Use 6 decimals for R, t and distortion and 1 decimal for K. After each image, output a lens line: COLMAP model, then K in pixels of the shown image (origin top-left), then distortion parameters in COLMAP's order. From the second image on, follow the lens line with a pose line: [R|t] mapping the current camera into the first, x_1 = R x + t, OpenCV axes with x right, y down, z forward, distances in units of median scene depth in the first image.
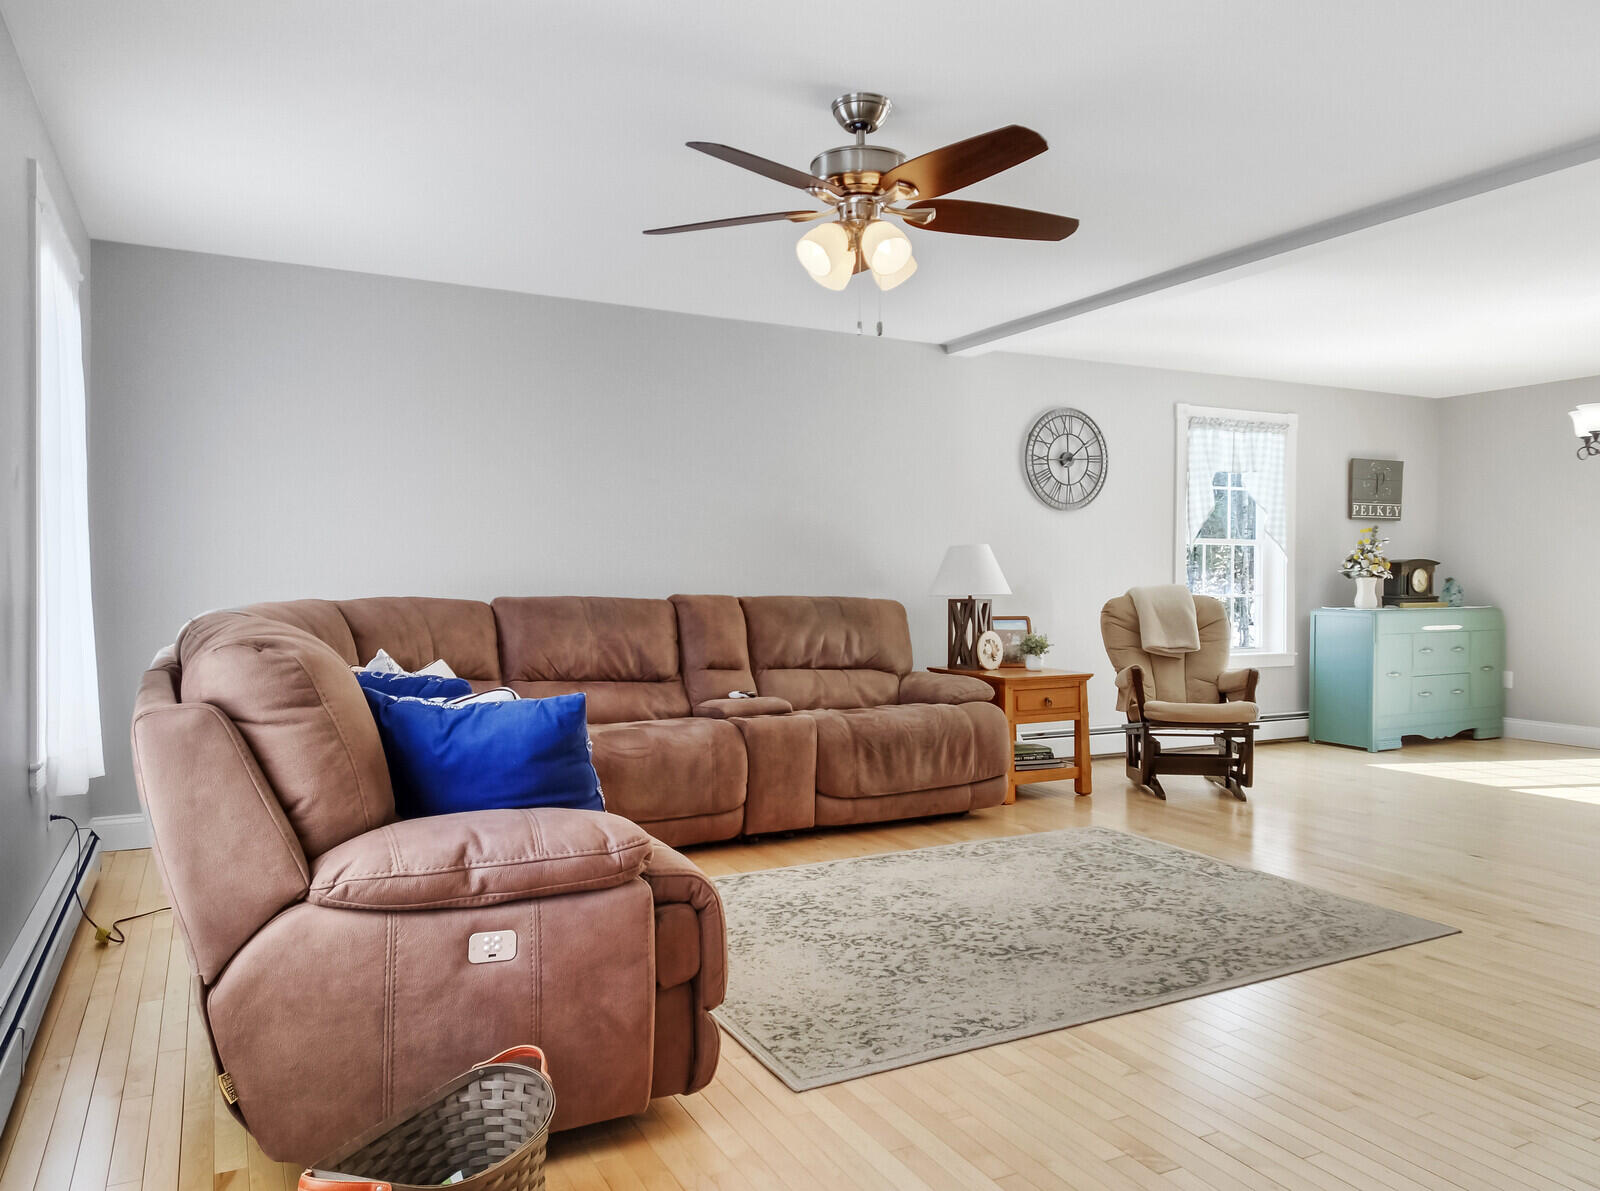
lens RADIAL K [[1128.6, 0, 800.0], [0, 1128.6, 595.5], [0, 0, 1]] dist [-0.002626, -0.001657]
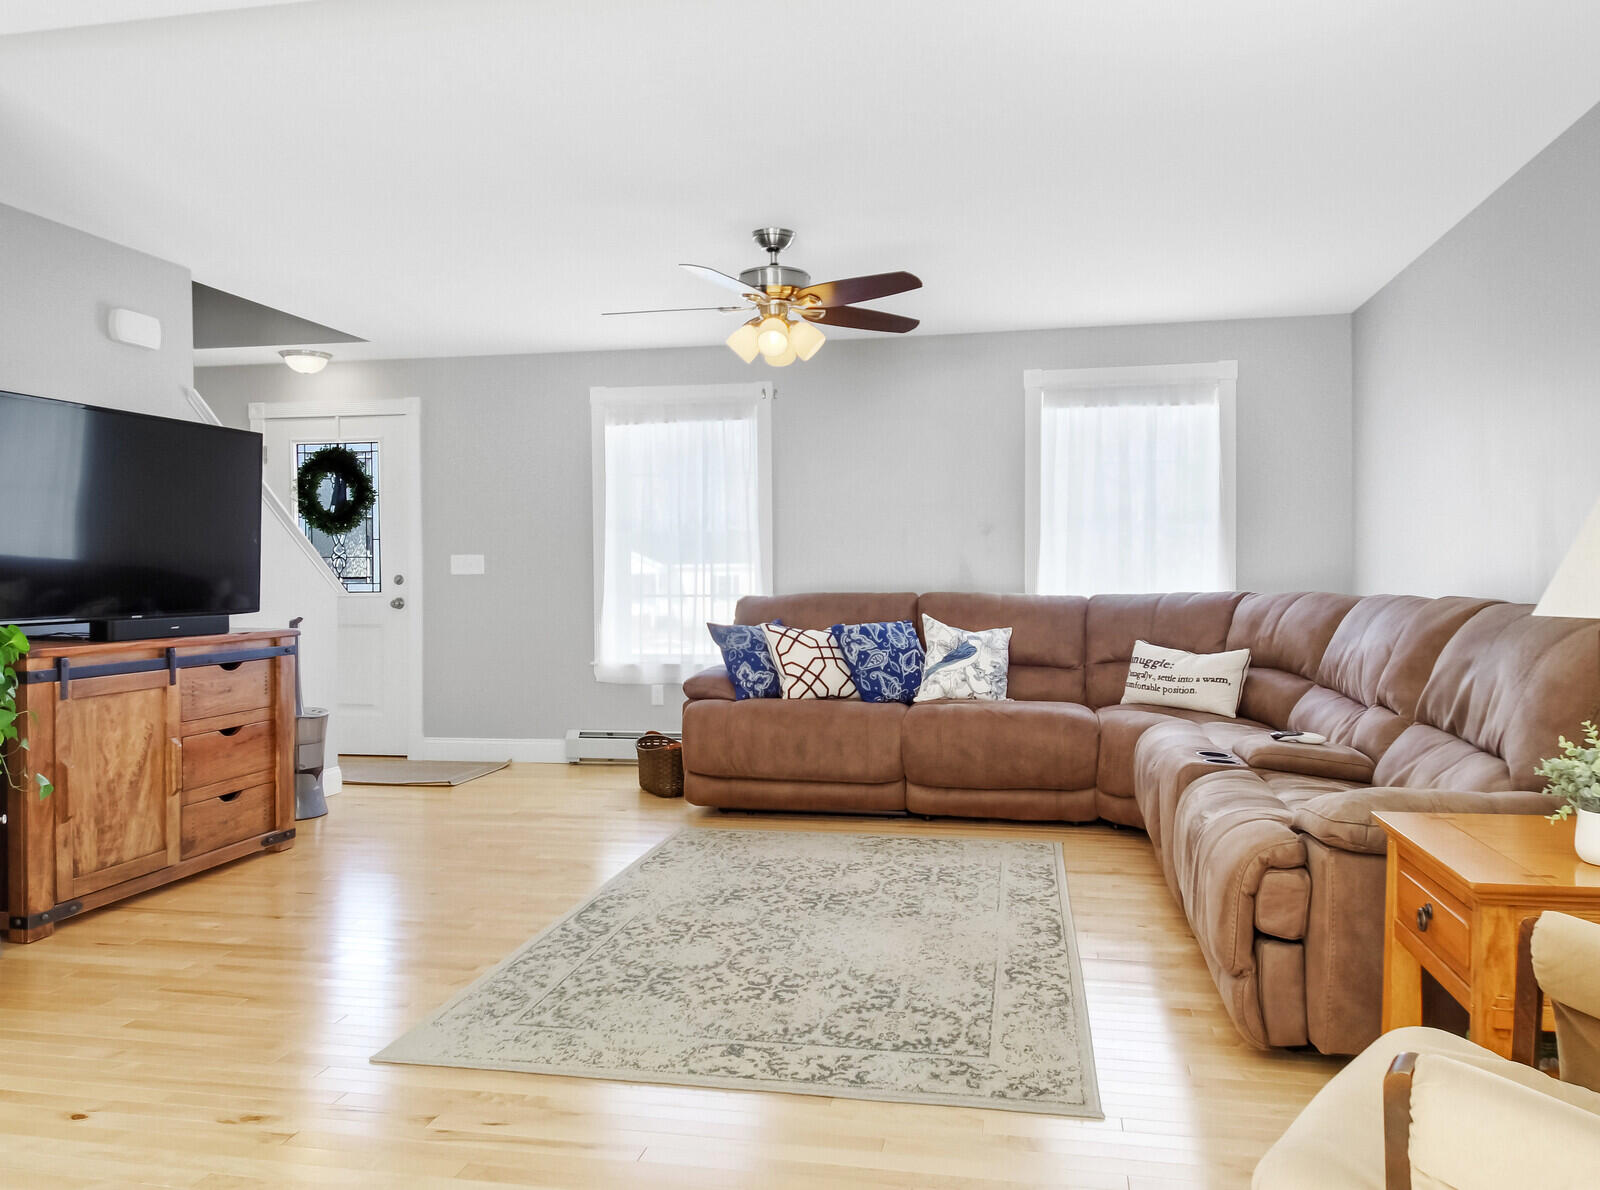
lens RADIAL K [[1122.8, 0, 801.2], [0, 1122.8, 579.6], [0, 0, 1]] dist [0.134258, -0.122555]
pose [[-0.626163, 0.005818, -0.779670, 1.003036], [-0.009295, 0.999845, 0.014925, -0.029440], [0.779636, 0.016593, -0.626013, 1.694971]]
